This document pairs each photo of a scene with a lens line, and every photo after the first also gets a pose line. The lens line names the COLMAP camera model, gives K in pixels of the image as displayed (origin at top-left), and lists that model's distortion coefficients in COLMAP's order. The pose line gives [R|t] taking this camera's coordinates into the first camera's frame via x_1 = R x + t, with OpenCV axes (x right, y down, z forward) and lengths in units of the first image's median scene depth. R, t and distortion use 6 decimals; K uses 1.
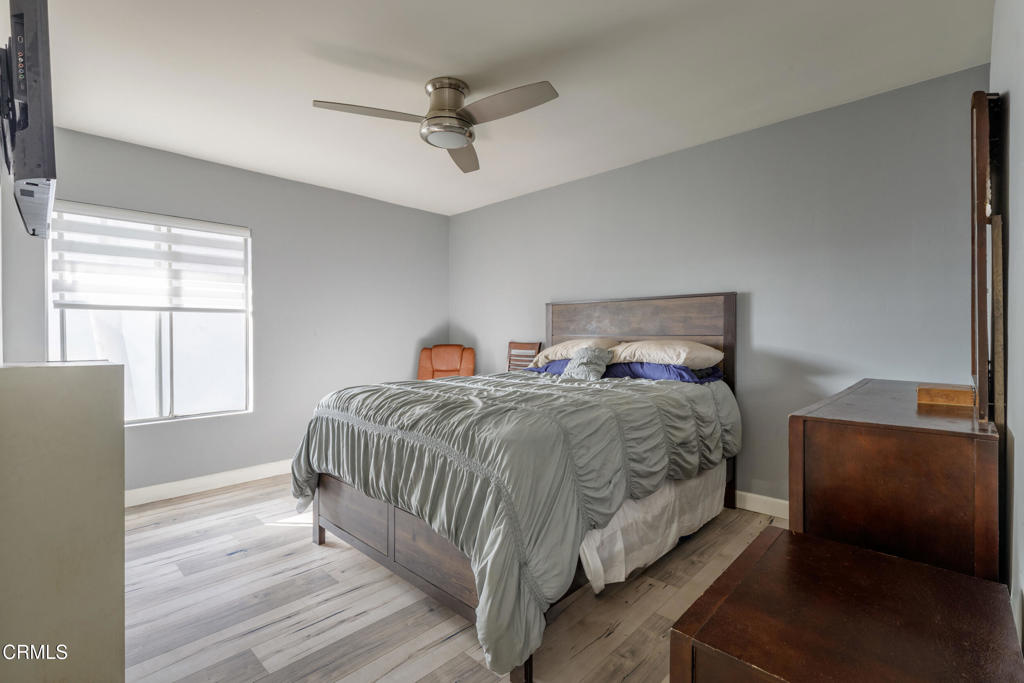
lens RADIAL K [[468.9, 0, 511.6], [0, 468.9, 338.4], [0, 0, 1]] dist [0.004802, 0.000240]
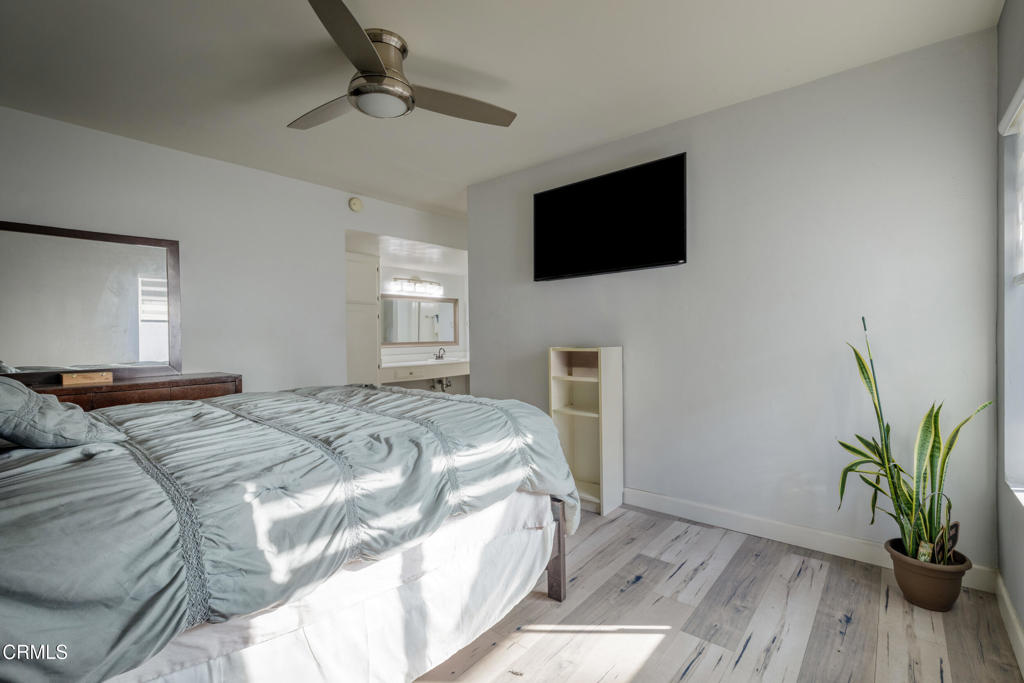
lens RADIAL K [[468.9, 0, 512.4], [0, 468.9, 335.7], [0, 0, 1]] dist [0.004802, 0.000240]
pose [[-0.996443, 0.001397, -0.084257, -0.269048], [-0.000615, 0.999716, 0.023841, -0.008993], [0.084267, 0.023808, -0.996159, 1.693533]]
